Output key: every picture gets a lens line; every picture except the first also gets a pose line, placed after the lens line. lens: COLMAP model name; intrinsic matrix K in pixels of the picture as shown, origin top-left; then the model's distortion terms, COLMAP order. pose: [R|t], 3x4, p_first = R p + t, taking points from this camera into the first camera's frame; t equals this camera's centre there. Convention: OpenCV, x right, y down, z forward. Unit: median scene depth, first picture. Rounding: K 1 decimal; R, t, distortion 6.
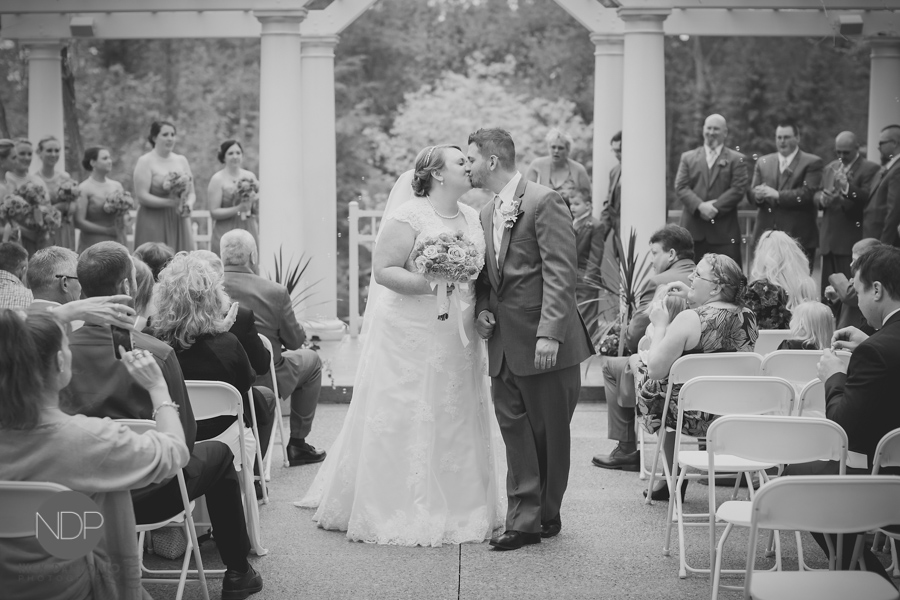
lens RADIAL K [[1682.2, 0, 450.0], [0, 1682.2, 300.0], [0, 0, 1]] dist [-0.055711, -0.280041]
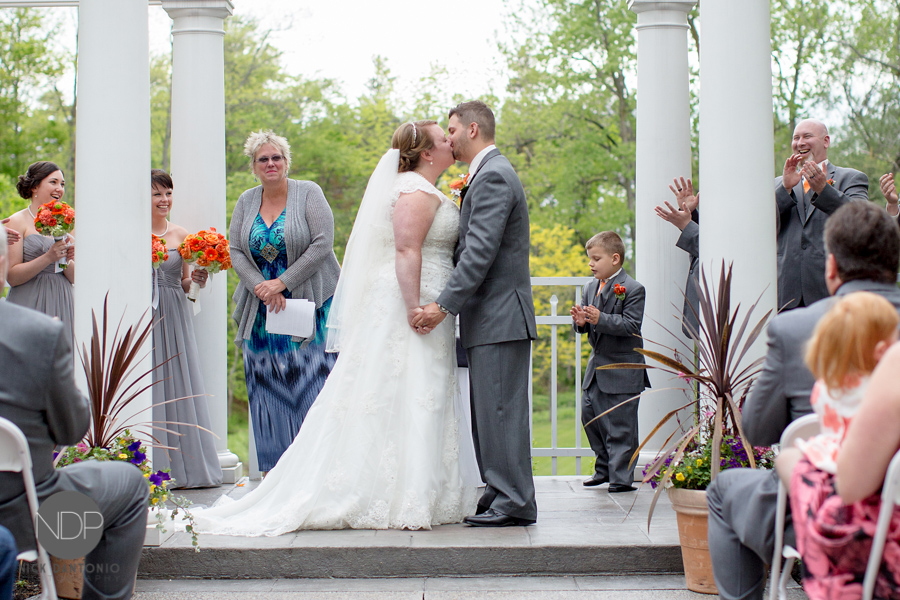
lens RADIAL K [[1682.2, 0, 450.0], [0, 1682.2, 300.0], [0, 0, 1]] dist [-0.055711, -0.280041]
pose [[0.999903, -0.005209, 0.012910, 0.003899], [0.006772, 0.992240, -0.124155, 0.019056], [-0.012163, 0.124230, 0.992179, 0.209661]]
